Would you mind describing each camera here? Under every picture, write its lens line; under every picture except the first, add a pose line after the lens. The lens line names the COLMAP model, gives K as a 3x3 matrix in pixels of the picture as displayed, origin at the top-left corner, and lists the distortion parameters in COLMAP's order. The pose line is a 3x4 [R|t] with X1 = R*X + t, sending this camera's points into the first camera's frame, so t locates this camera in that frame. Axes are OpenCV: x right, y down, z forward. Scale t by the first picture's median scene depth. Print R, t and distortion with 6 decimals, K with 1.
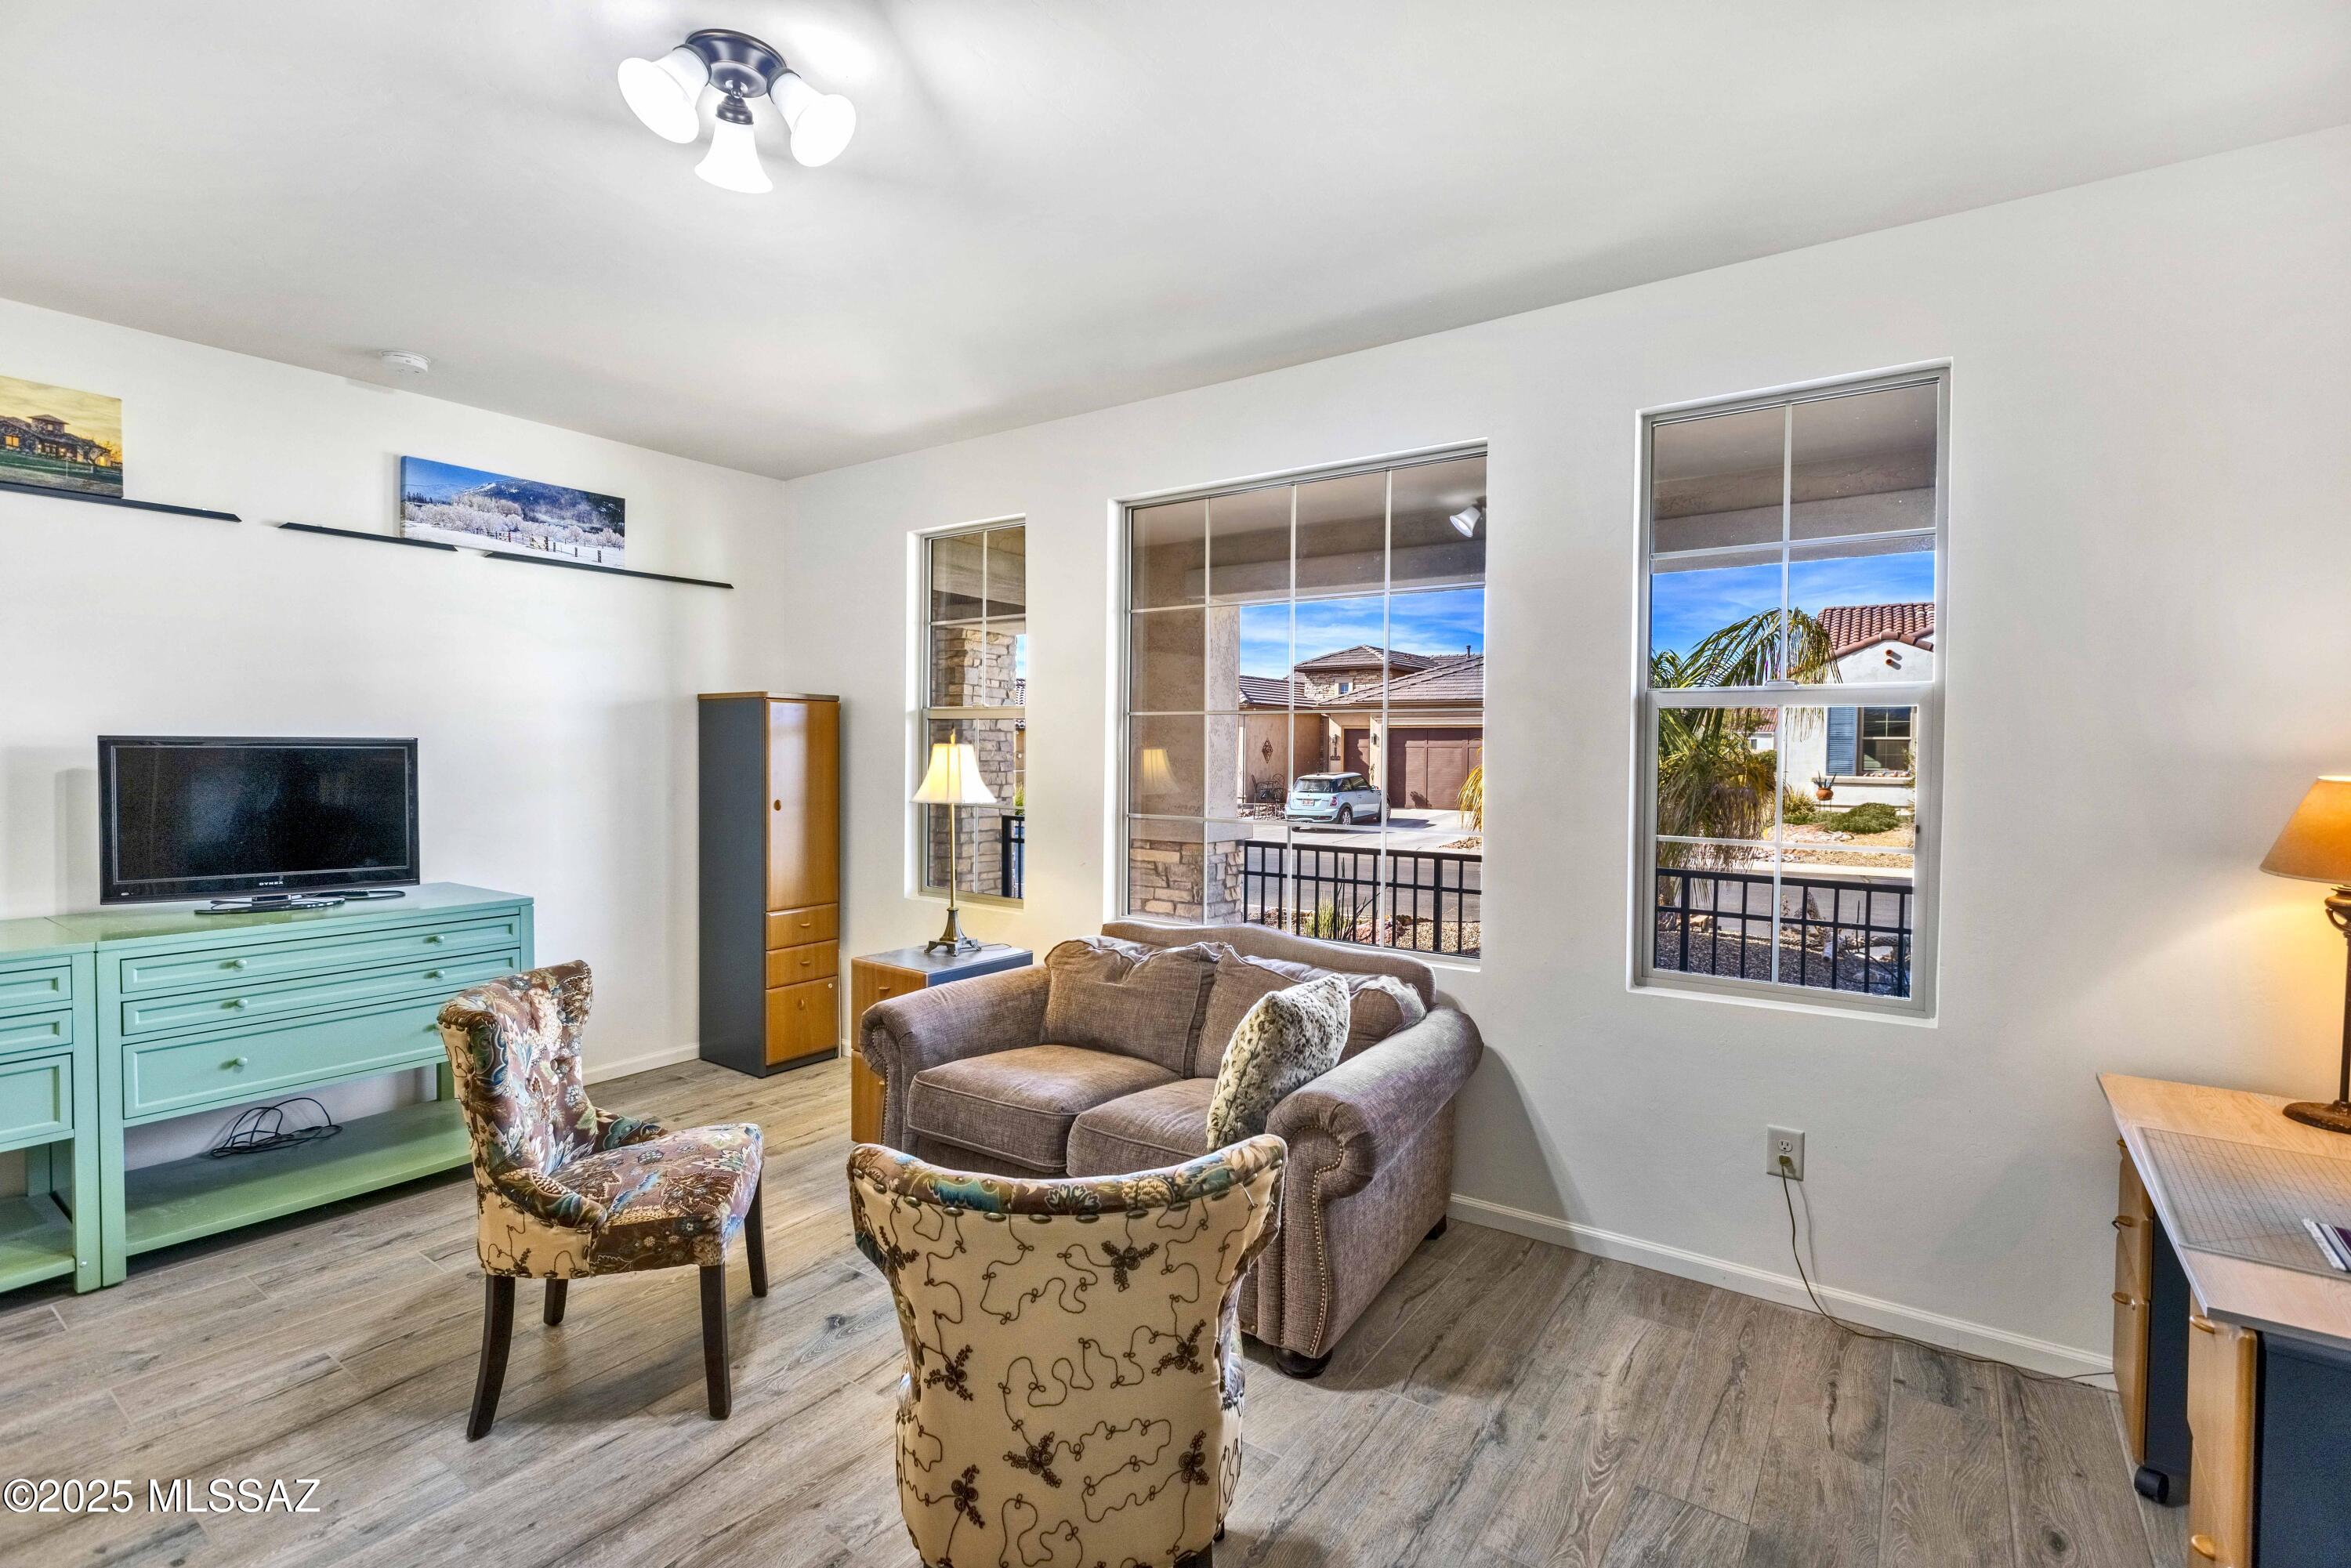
lens RADIAL K [[1090.9, 0, 1180.7], [0, 1090.9, 786.9], [0, 0, 1]] dist [-0.002057, -0.000596]
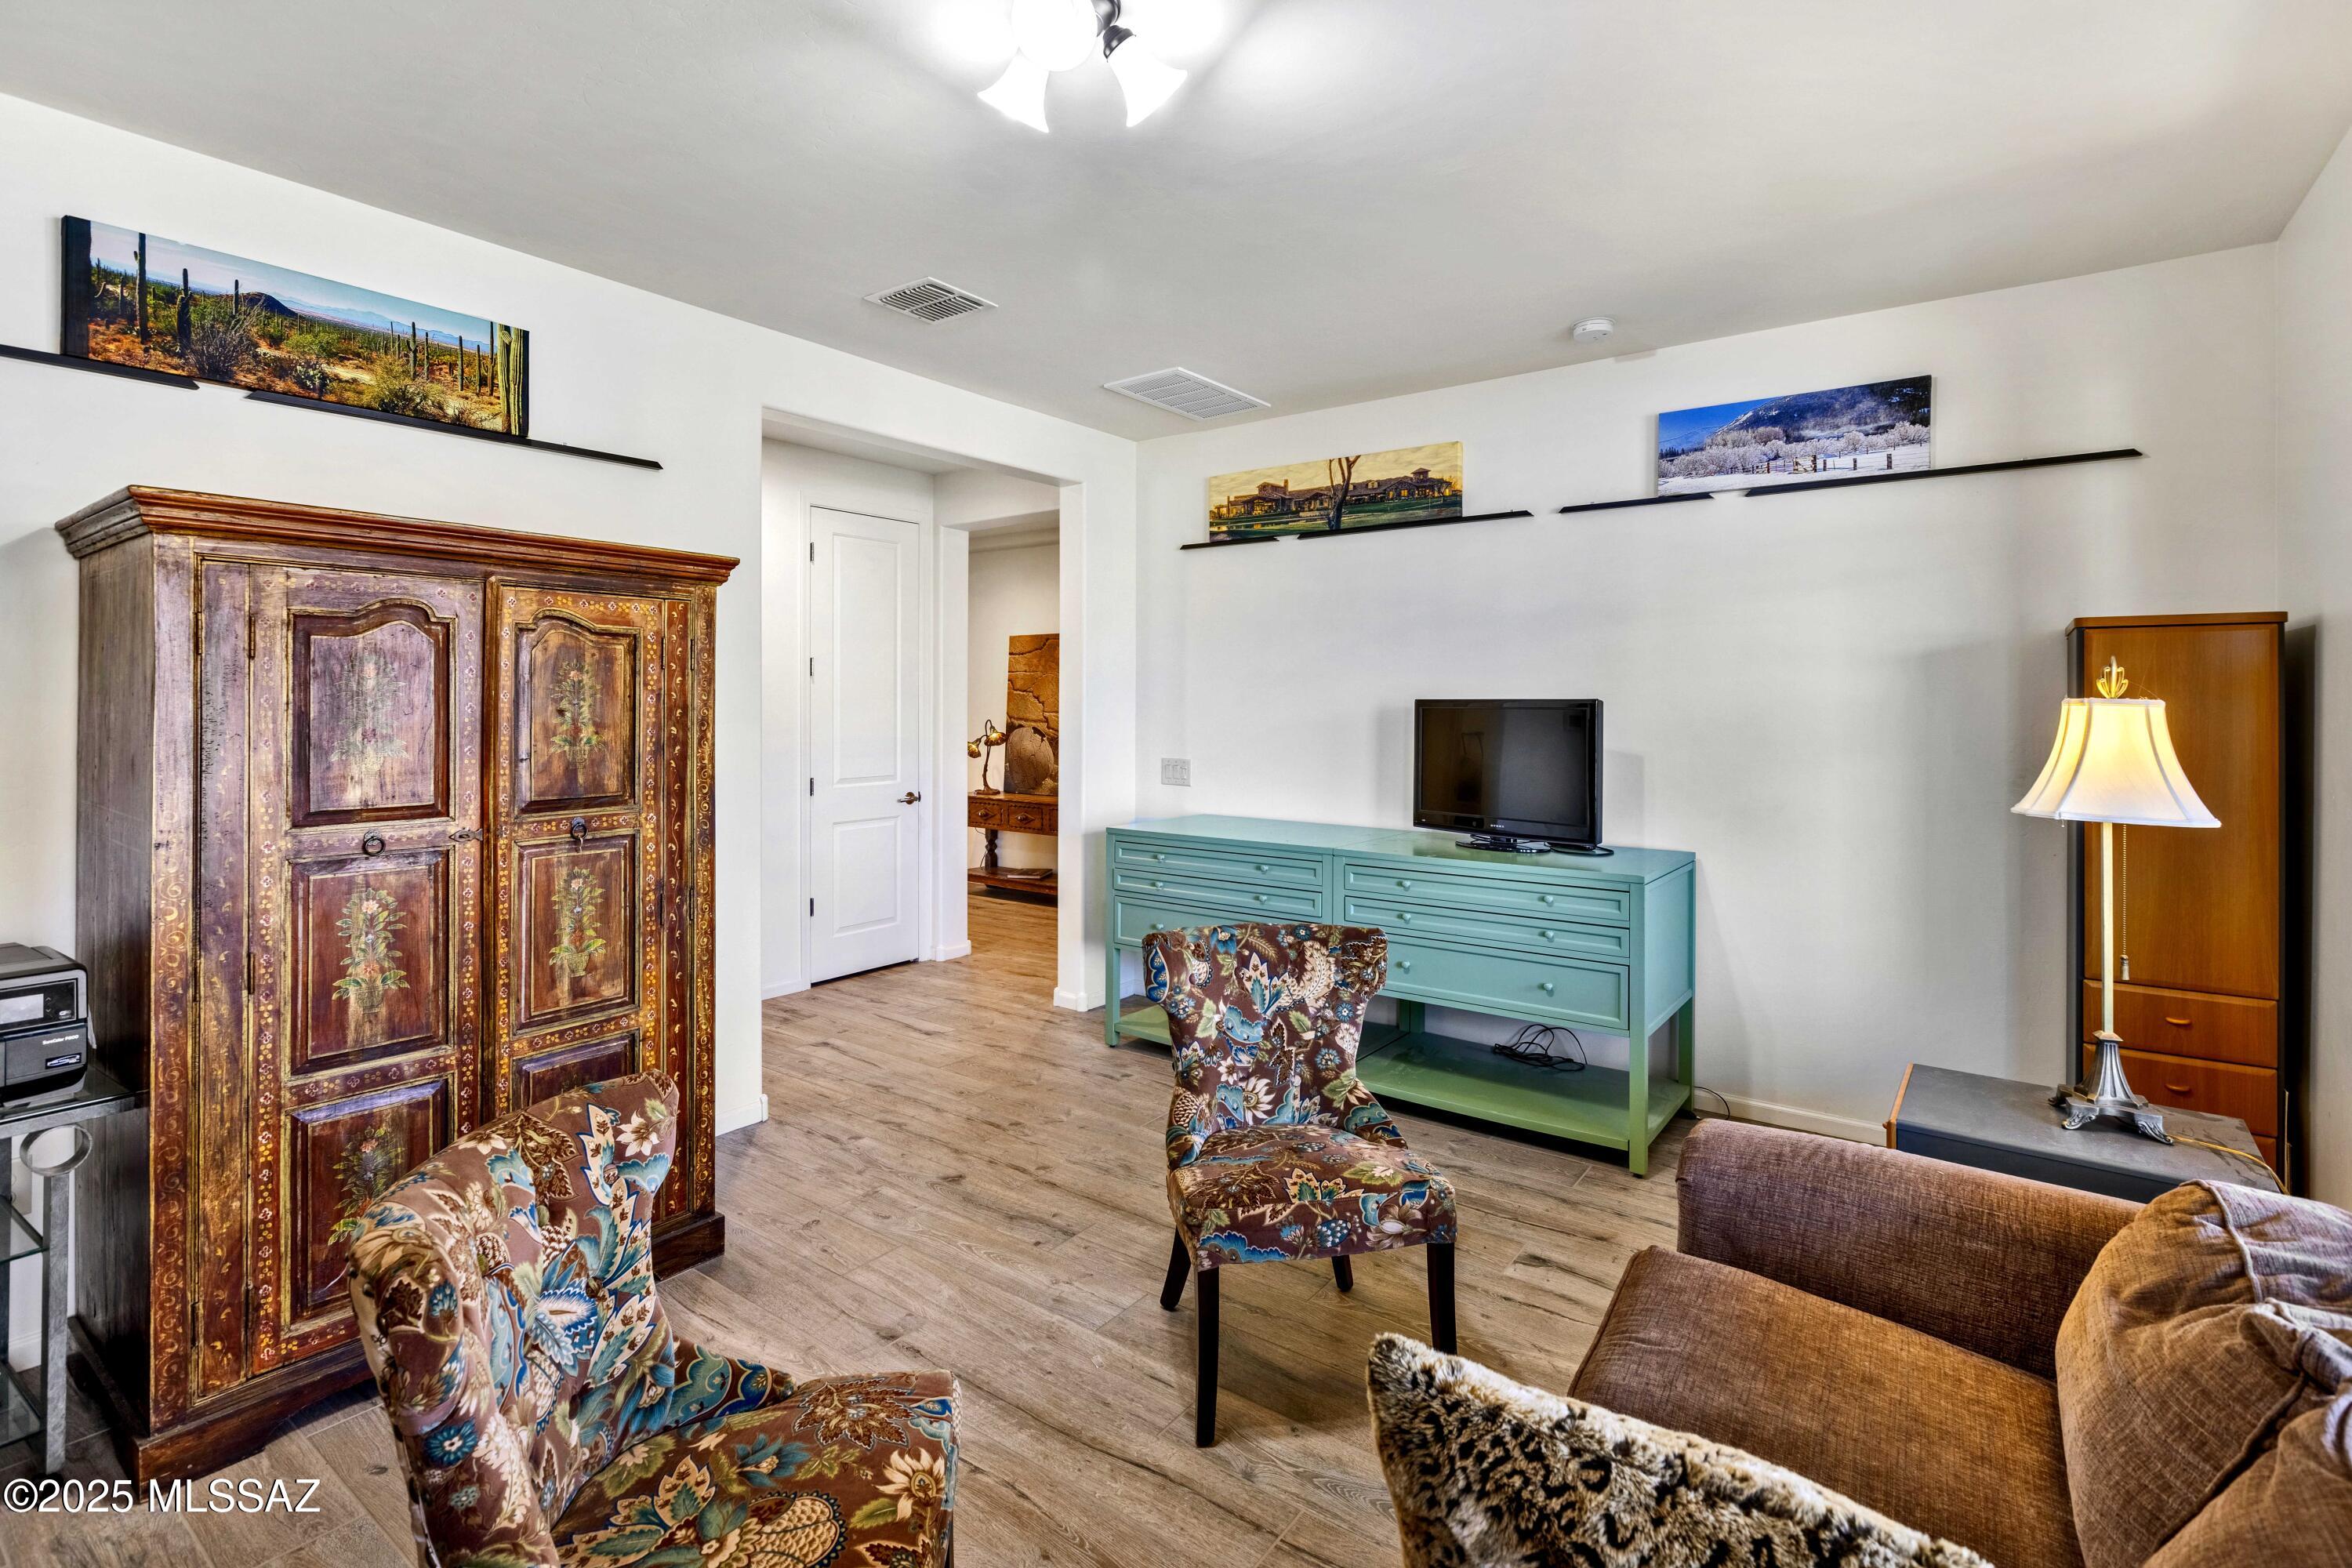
lens RADIAL K [[1091.4, 0, 1125.9], [0, 1091.4, 699.6], [0, 0, 1]] dist [-0.002057, -0.000596]
pose [[-0.039391, -0.010661, -0.999167, 0.282705], [-0.038910, 0.999201, -0.009127, -0.016454], [0.998466, 0.038518, -0.039774, 0.546877]]
